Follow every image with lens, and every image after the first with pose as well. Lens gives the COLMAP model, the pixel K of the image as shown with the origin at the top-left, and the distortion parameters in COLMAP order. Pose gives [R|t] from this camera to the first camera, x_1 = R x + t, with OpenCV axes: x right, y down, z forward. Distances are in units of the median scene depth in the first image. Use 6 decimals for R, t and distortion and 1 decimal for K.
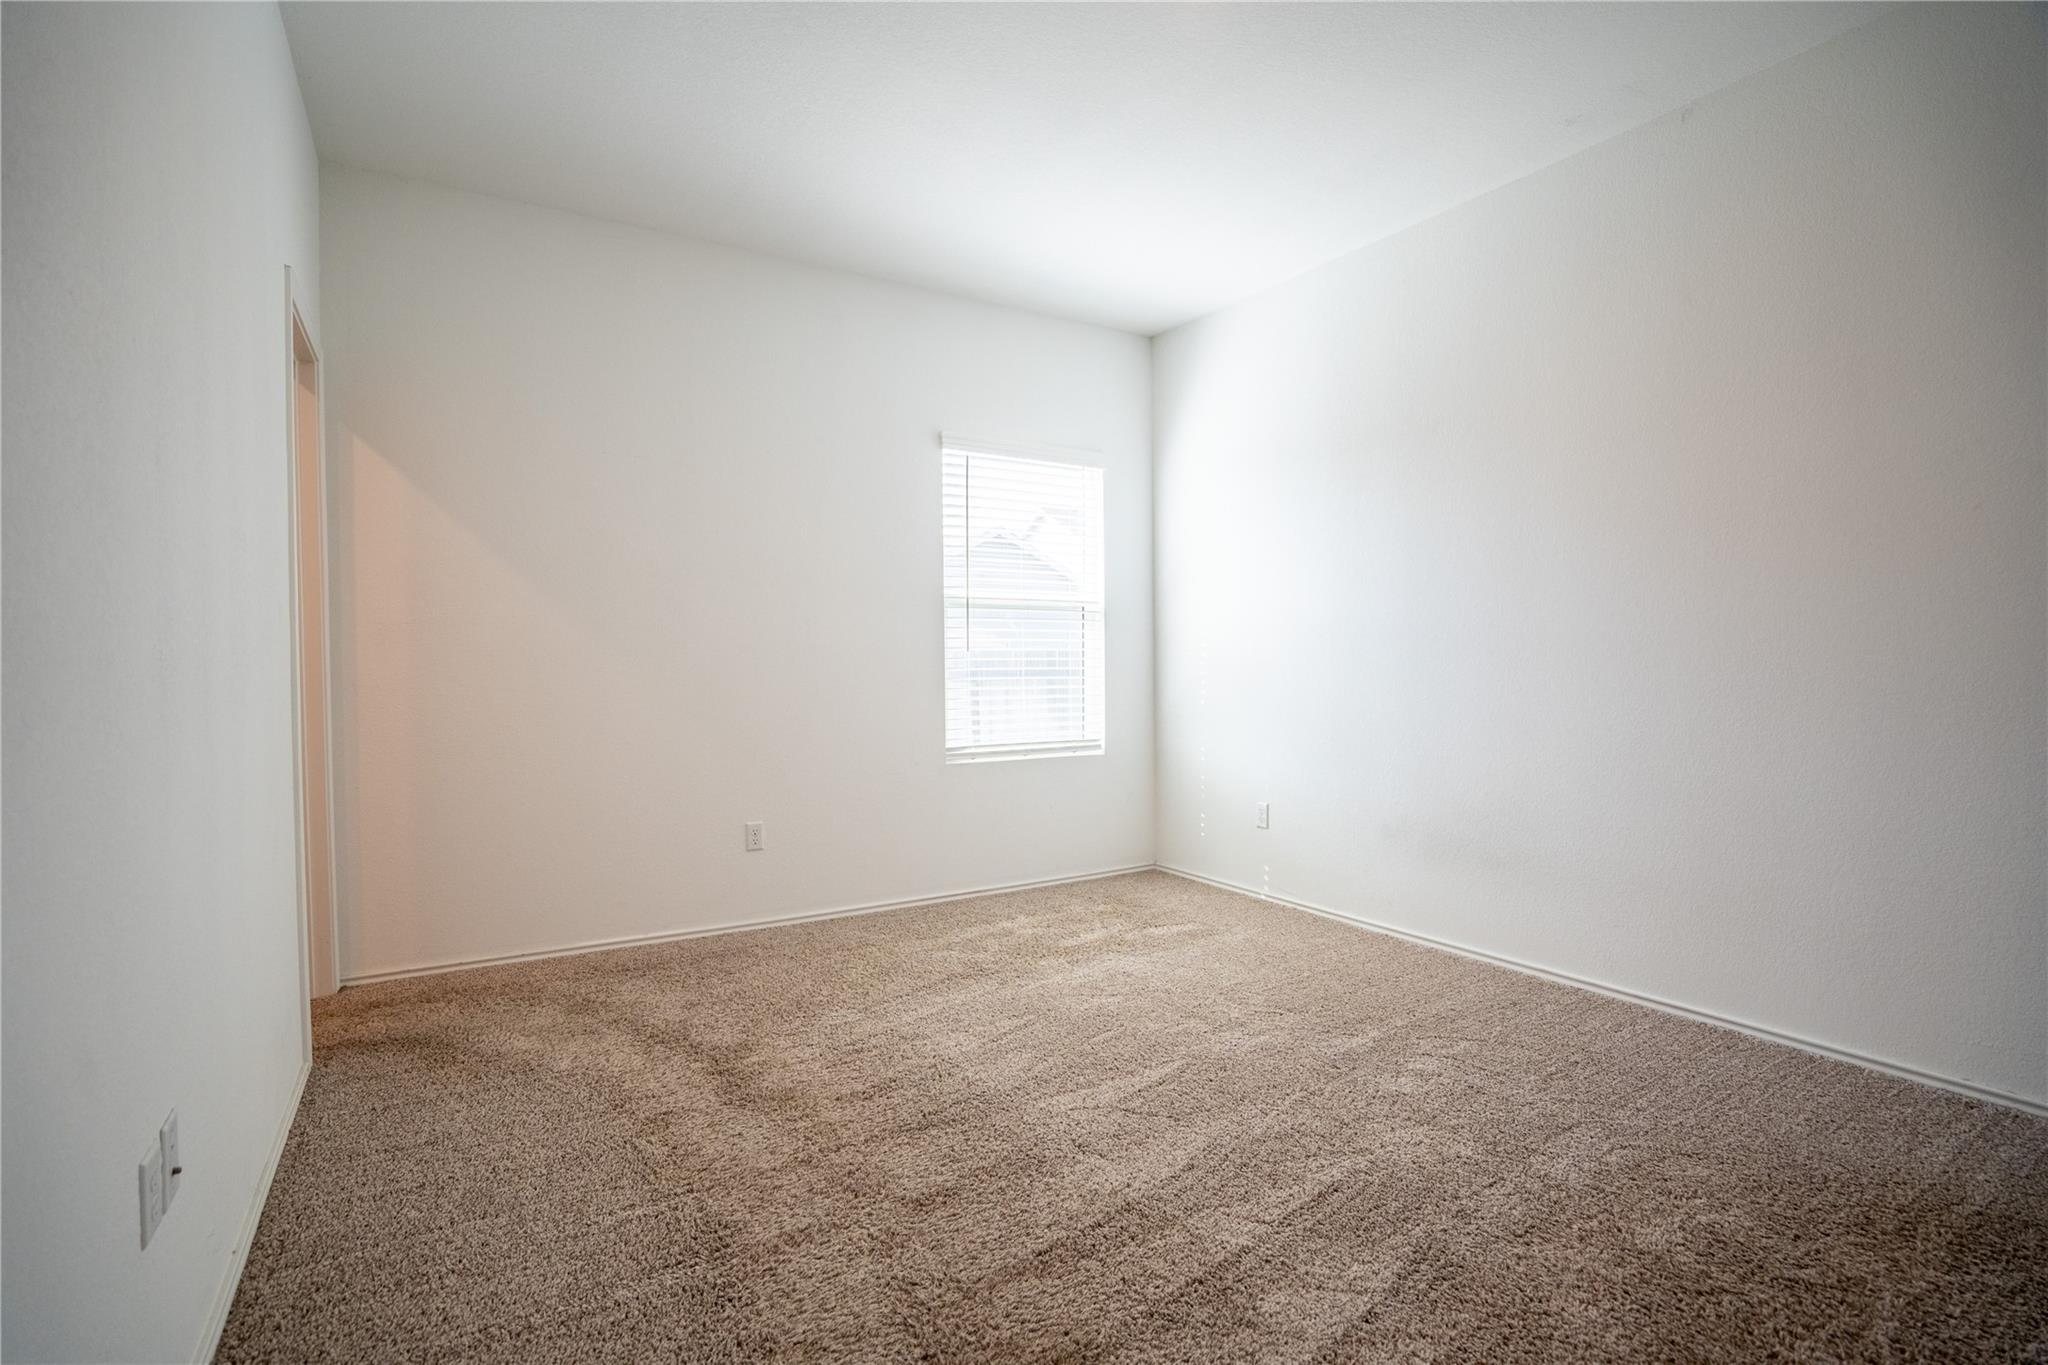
lens RADIAL K [[969.6, 0, 1044.8], [0, 969.6, 677.3], [0, 0, 1]] dist [-0.037730, 0.014332]
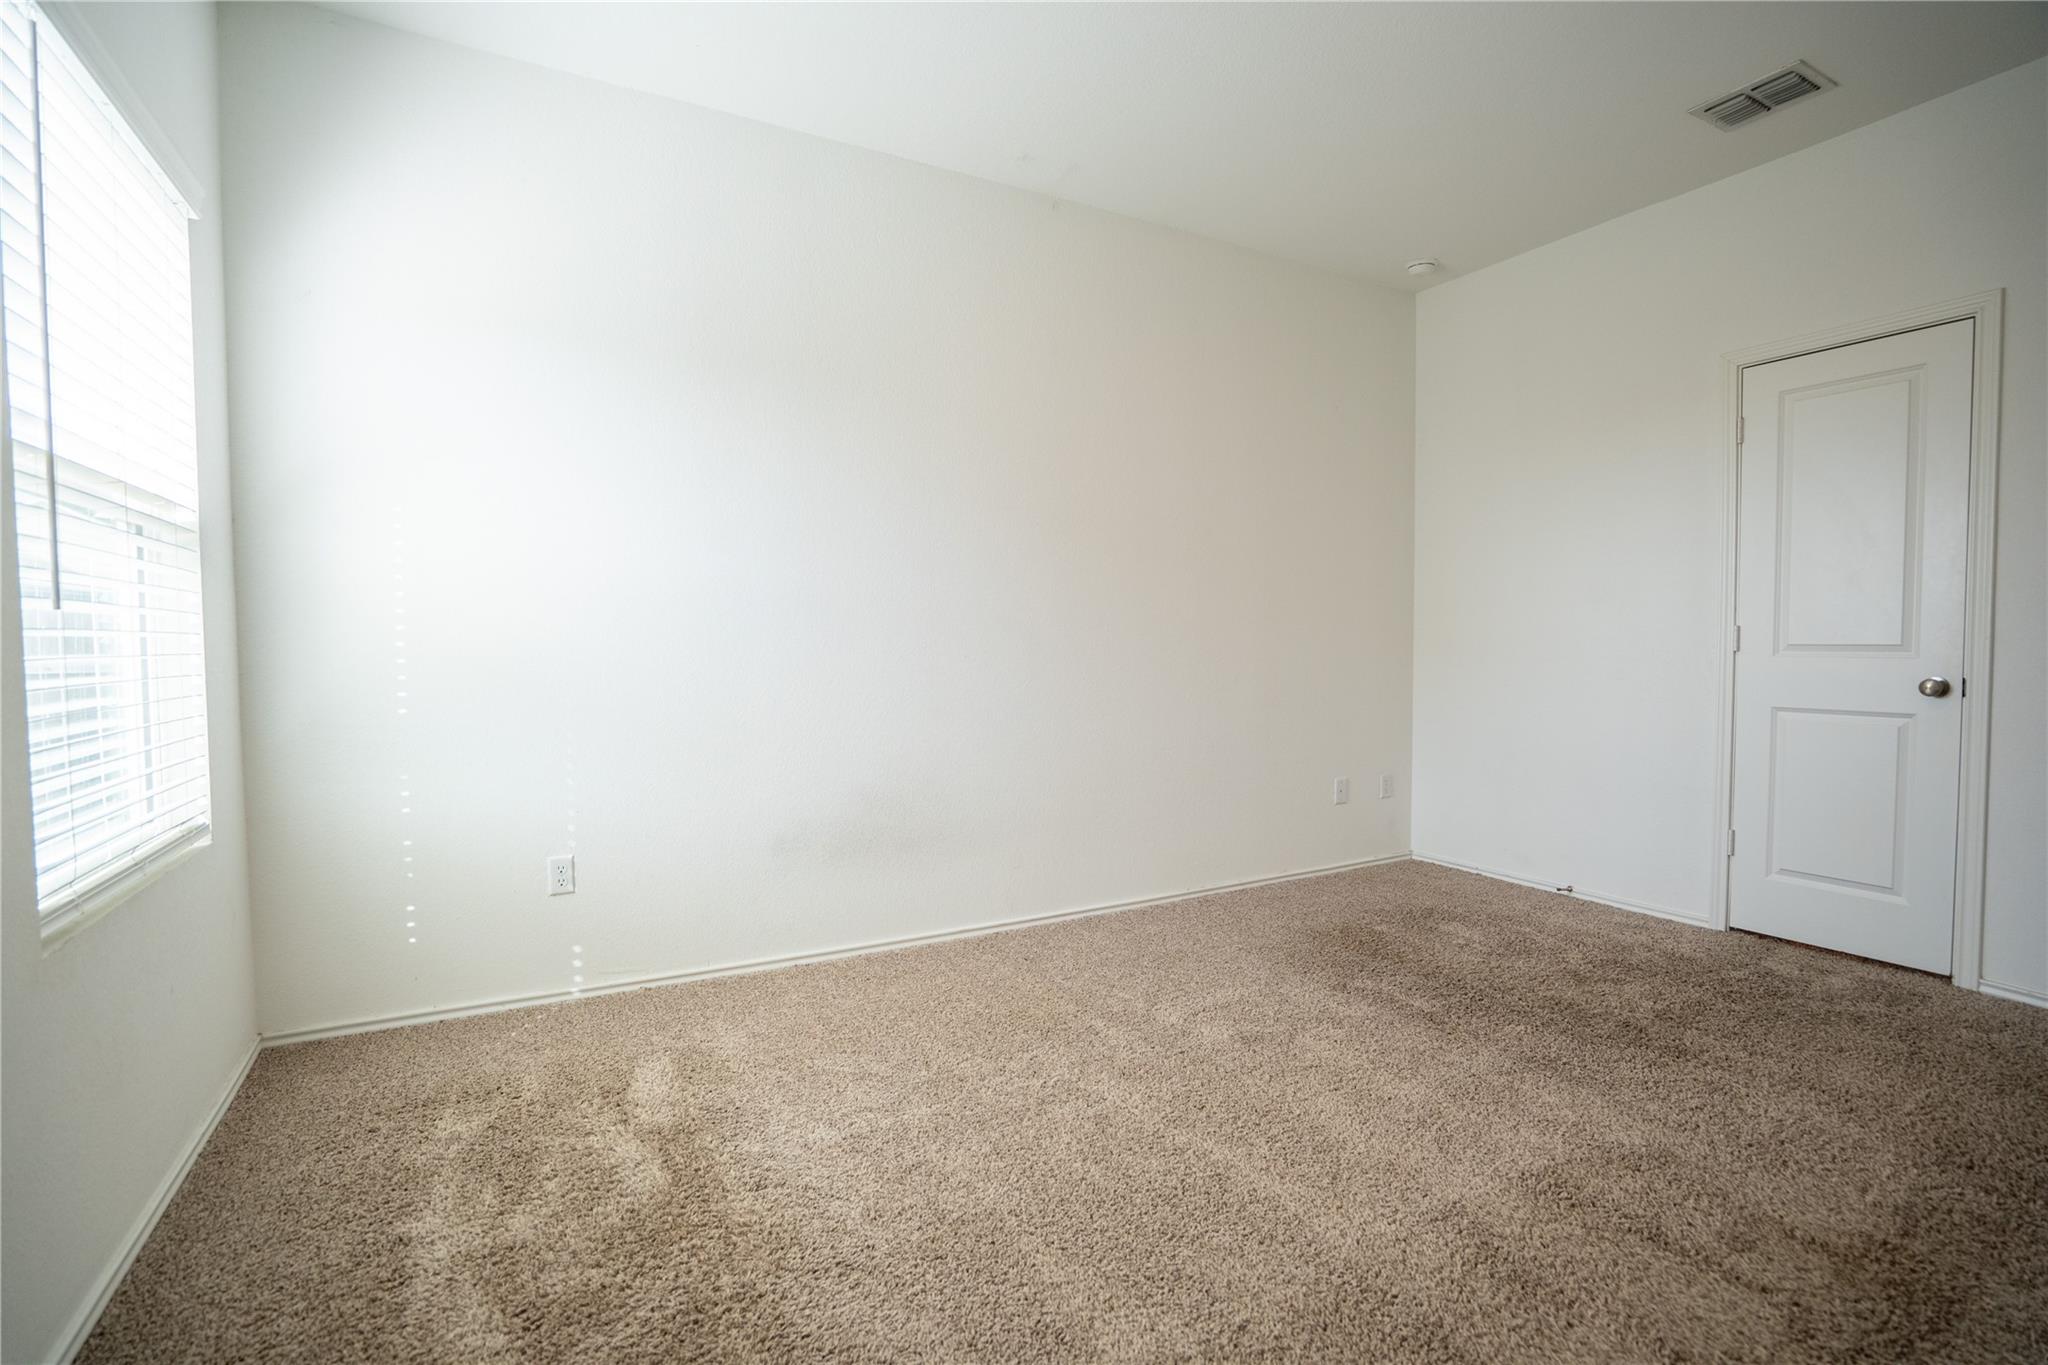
lens RADIAL K [[969.6, 0, 1044.8], [0, 969.6, 677.3], [0, 0, 1]] dist [-0.037730, 0.014332]
pose [[0.056582, -0.040759, 0.997566, -0.486230], [0.020854, 0.998997, 0.039635, -0.010318], [-0.998180, 0.018561, 0.057375, 0.792287]]
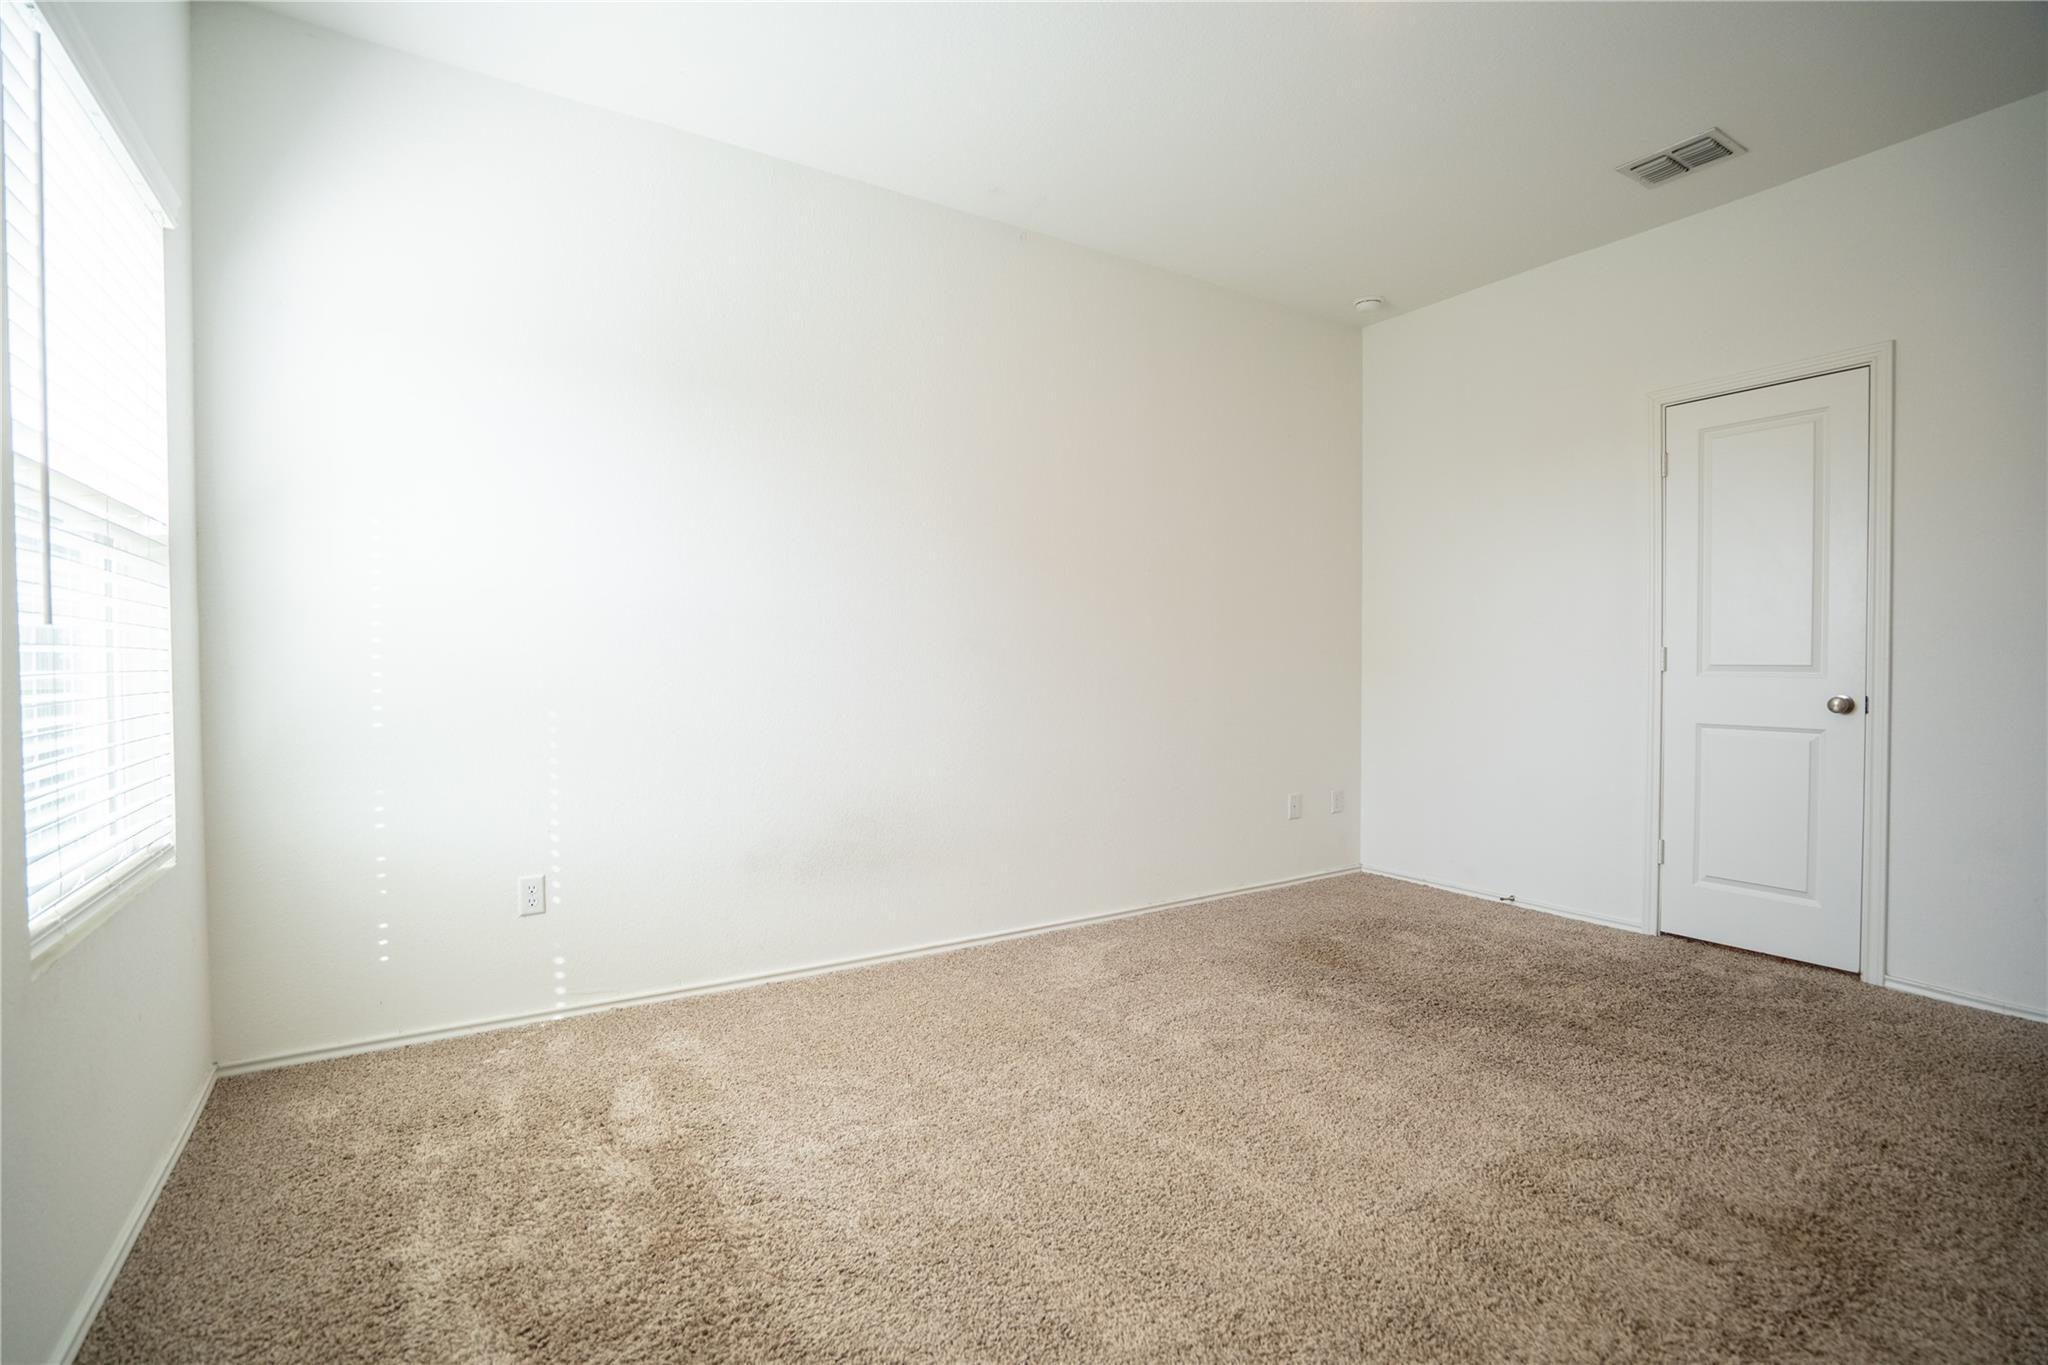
lens RADIAL K [[970.5, 0, 1048.2], [0, 970.5, 676.0], [0, 0, 1]] dist [-0.038868, 0.015254]
pose [[-0.009556, -0.019801, 0.999758, -0.507841], [0.017687, 0.999644, 0.019968, -0.010988], [-0.999798, 0.017873, -0.009202, 0.822067]]
